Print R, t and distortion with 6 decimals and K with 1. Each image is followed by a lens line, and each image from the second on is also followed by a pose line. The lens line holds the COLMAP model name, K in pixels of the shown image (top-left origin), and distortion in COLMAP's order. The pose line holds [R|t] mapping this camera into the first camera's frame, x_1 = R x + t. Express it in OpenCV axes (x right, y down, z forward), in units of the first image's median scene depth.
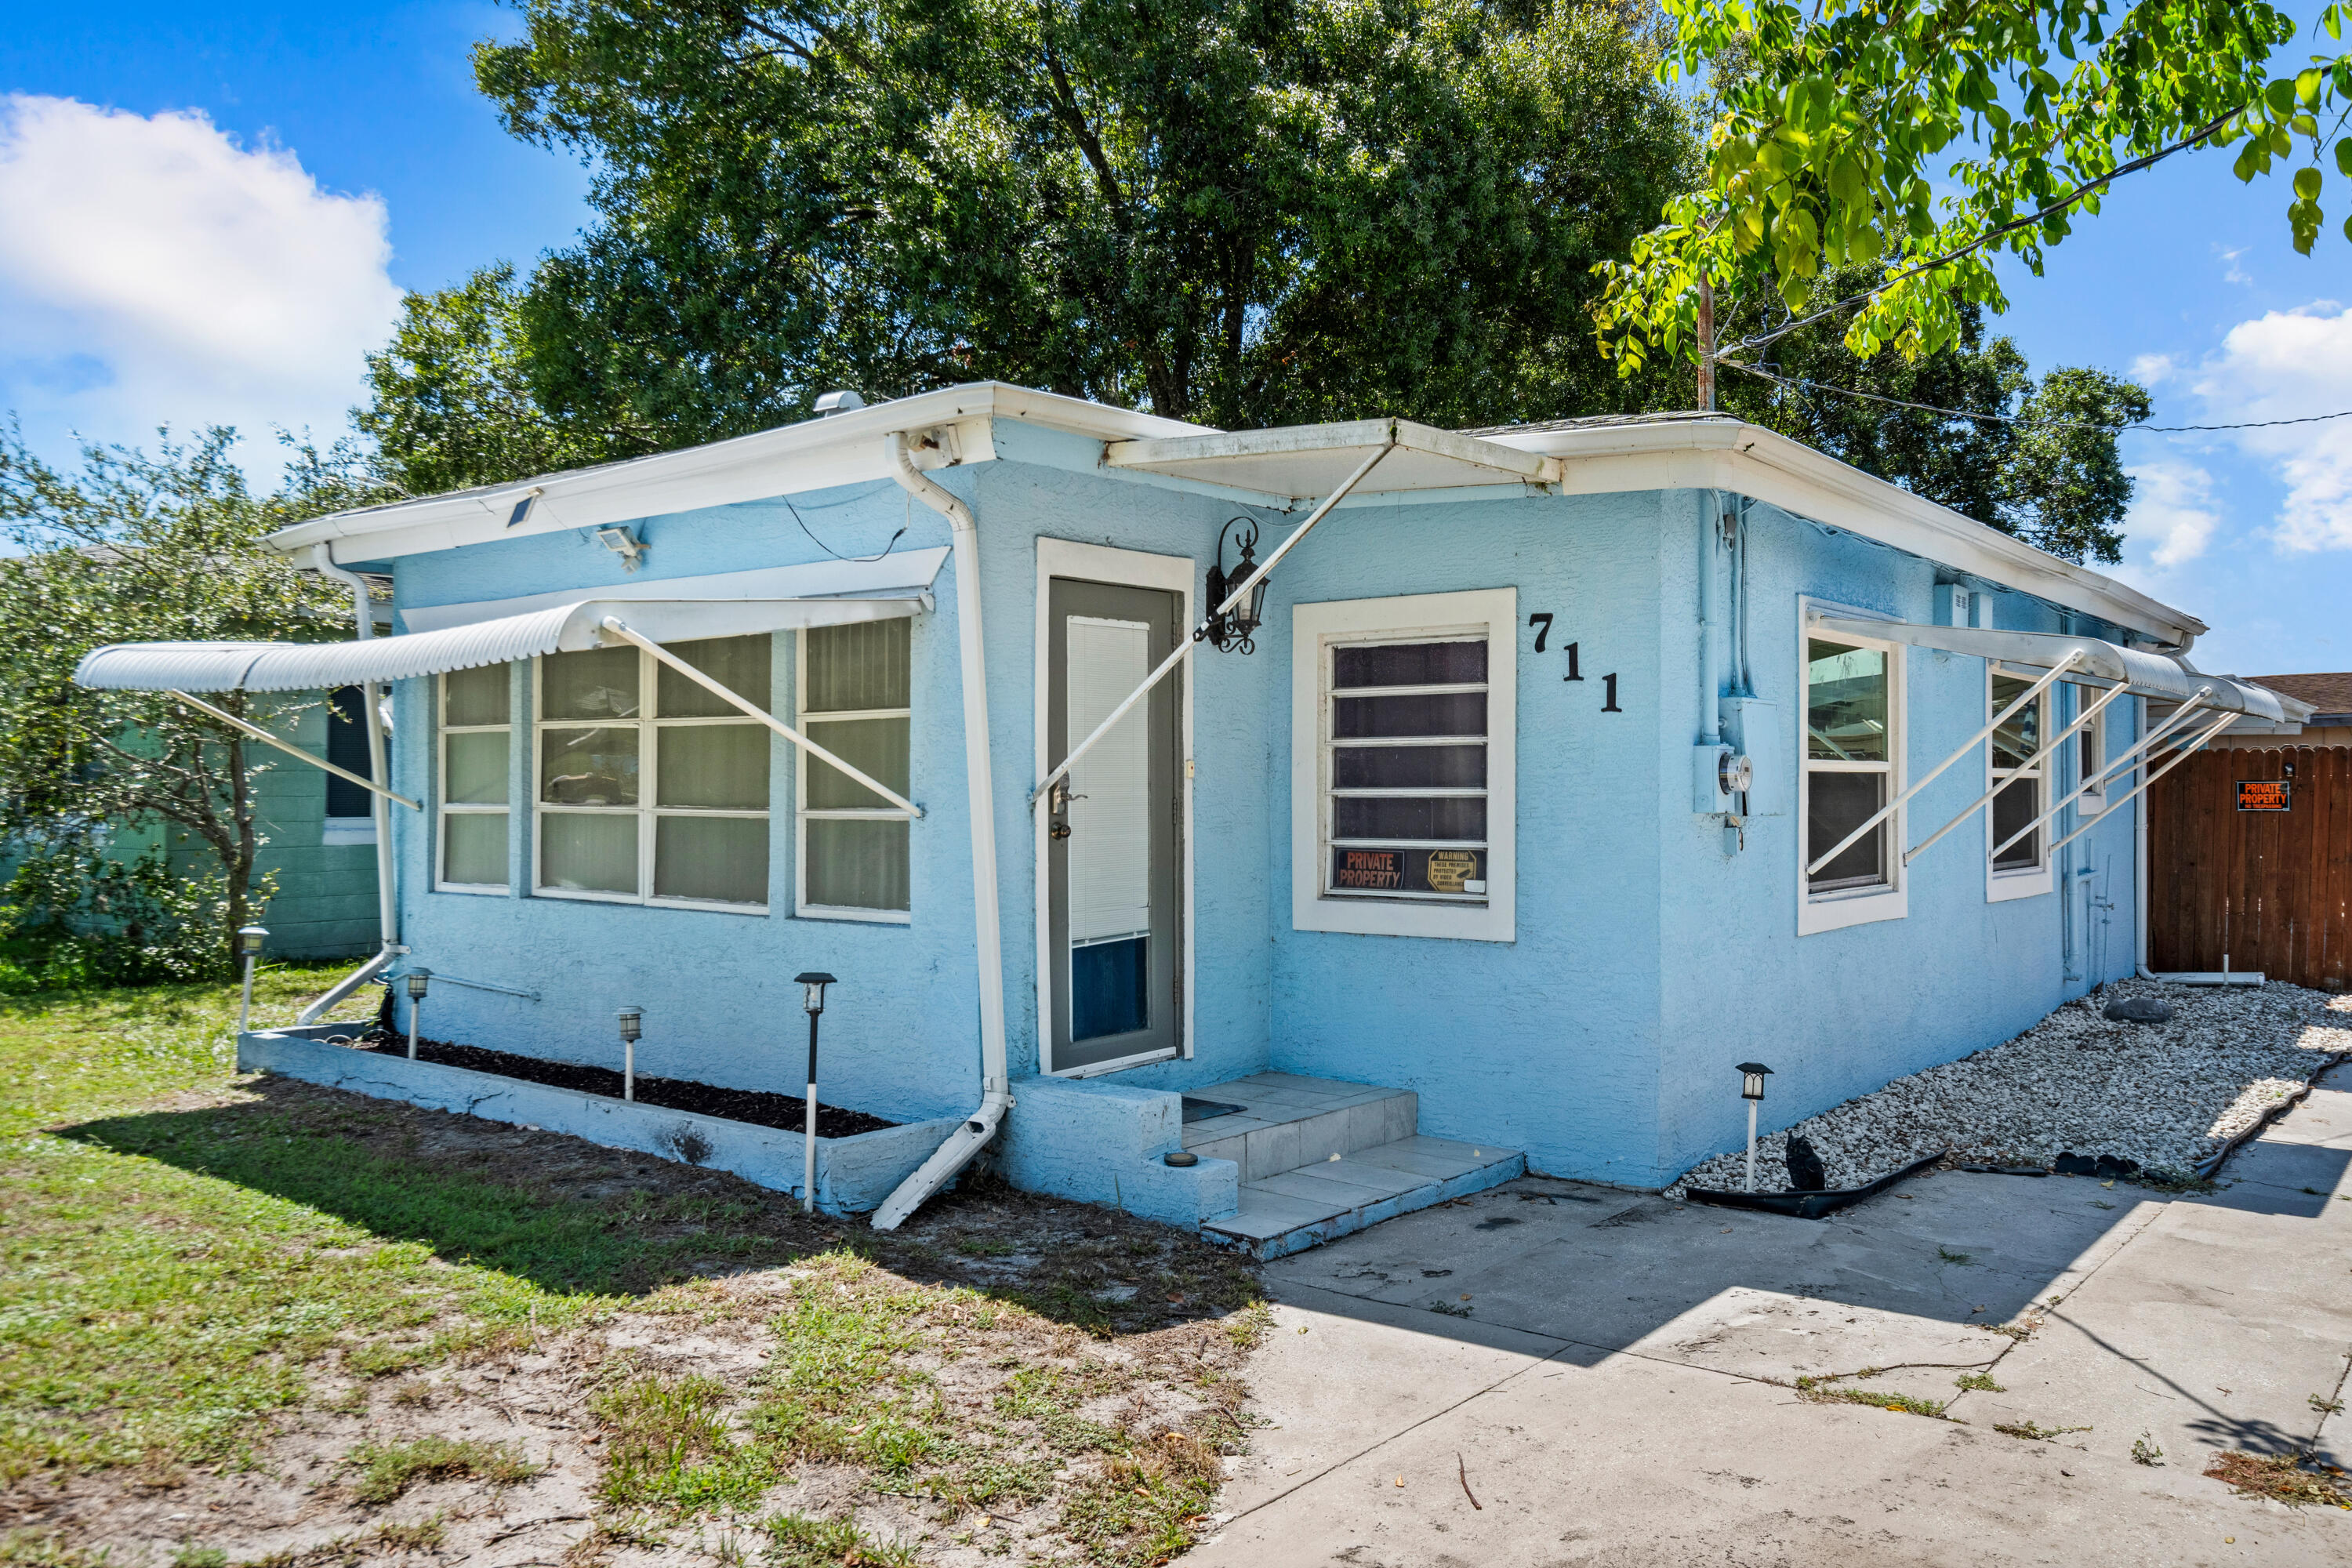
lens RADIAL K [[1811.7, 0, 1170.9], [0, 1811.7, 768.8], [0, 0, 1]] dist [-0.001170, 0.009932]
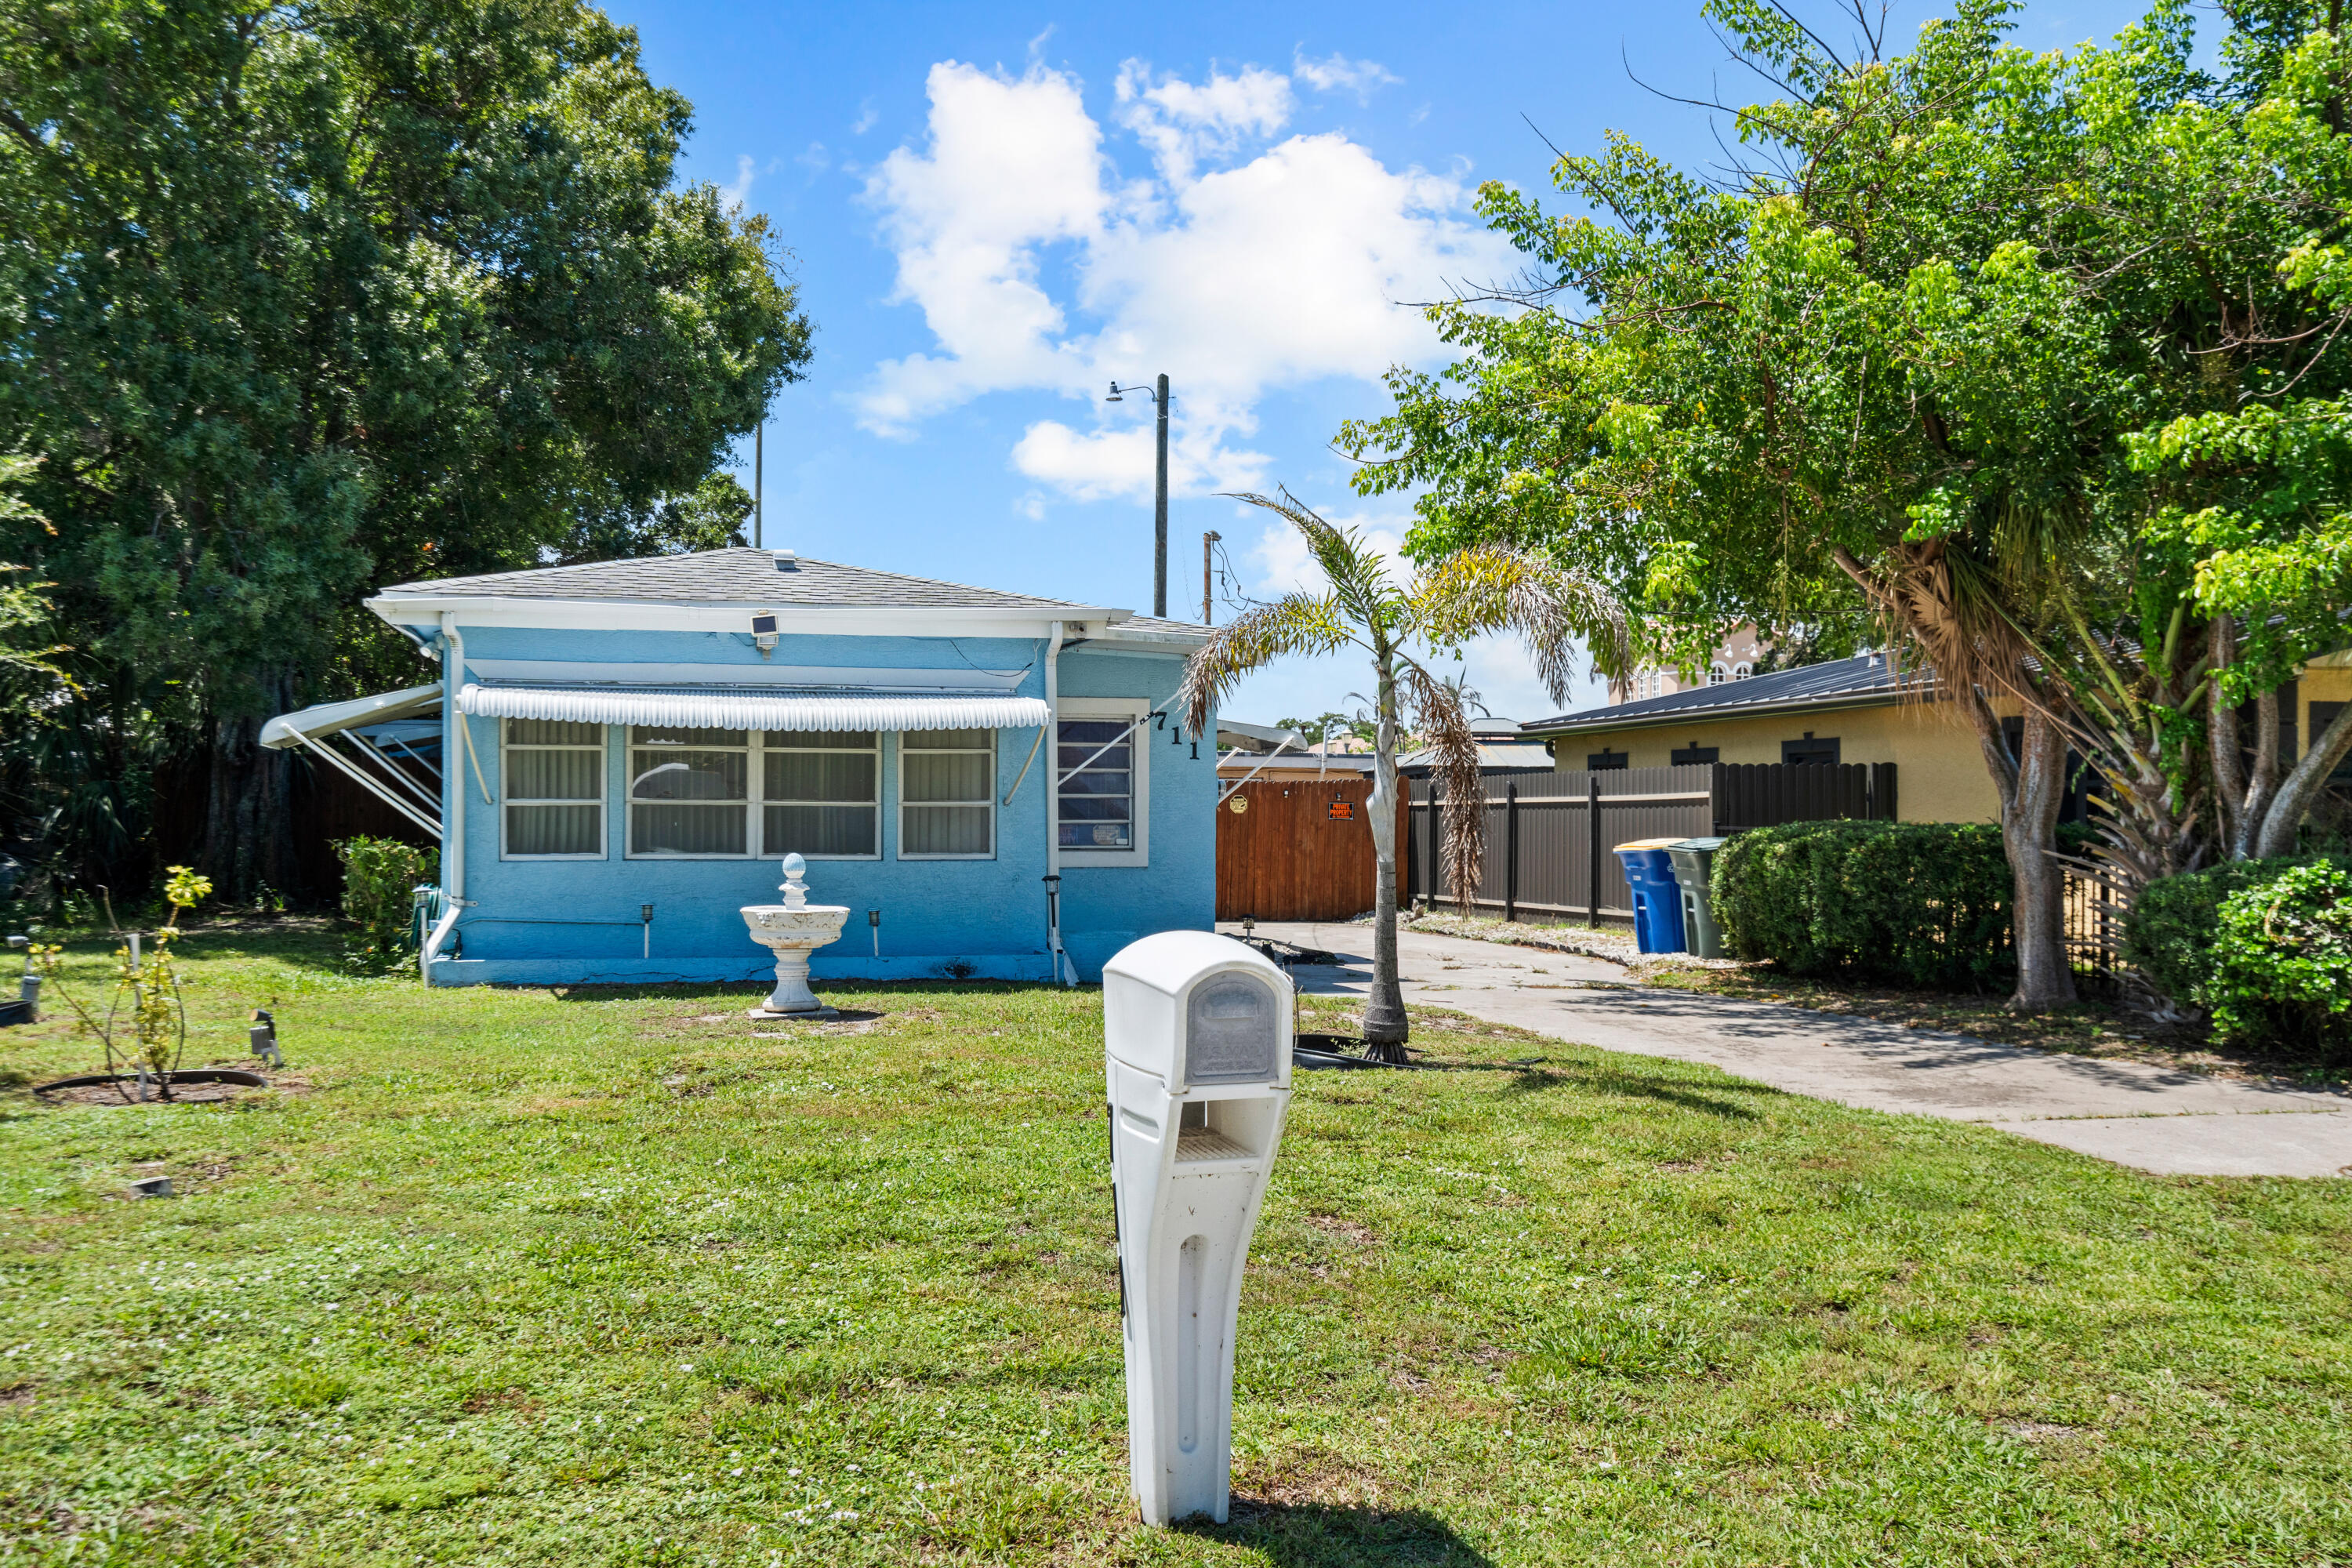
lens RADIAL K [[2124.7, 0, 1173.4], [0, 2124.7, 800.1], [0, 0, 1]] dist [0.006568, -0.028718]
pose [[0.613473, 0.009579, 0.789658, -1.647273], [-0.010572, 0.999936, -0.003916, 0.025610], [-0.789645, -0.005946, 0.613535, -0.506840]]
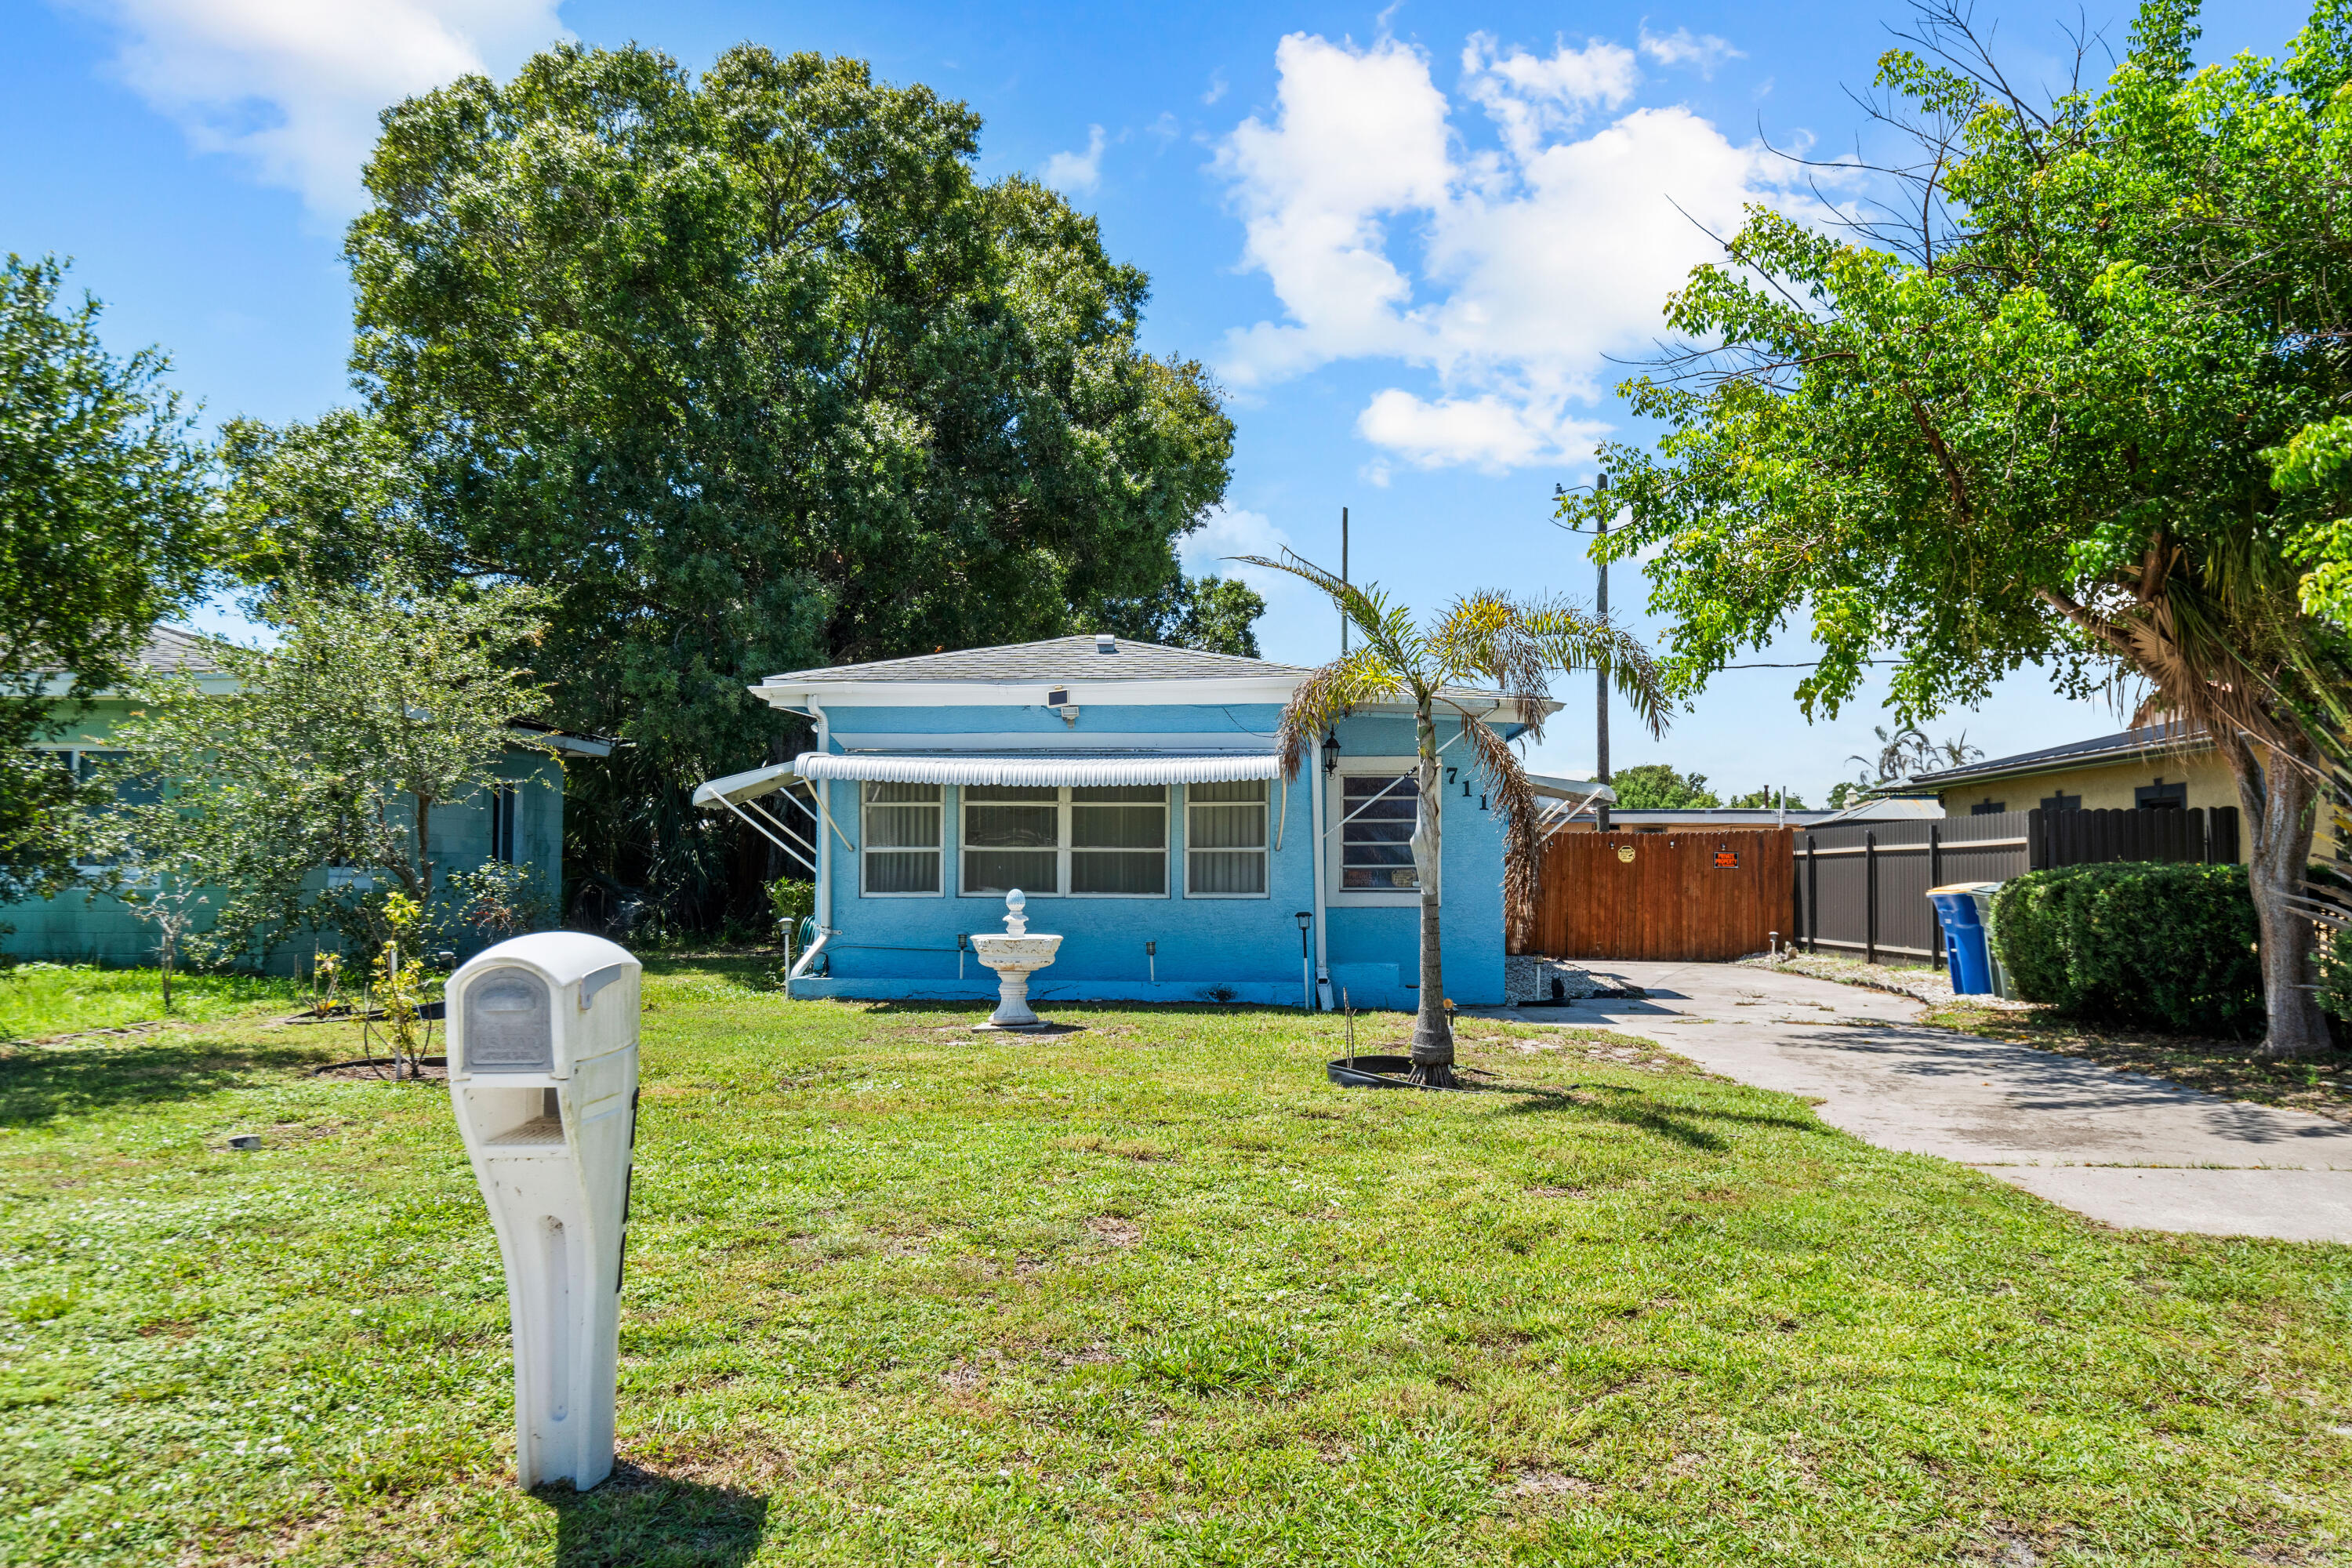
lens RADIAL K [[1811.7, 0, 1179.7], [0, 1811.7, 785.9], [0, 0, 1]] dist [-0.001170, 0.009932]
pose [[0.822524, 0.029830, 0.567948, -1.345528], [-0.007697, 0.999116, -0.041329, 0.036465], [-0.568679, 0.029622, 0.822026, -0.696602]]
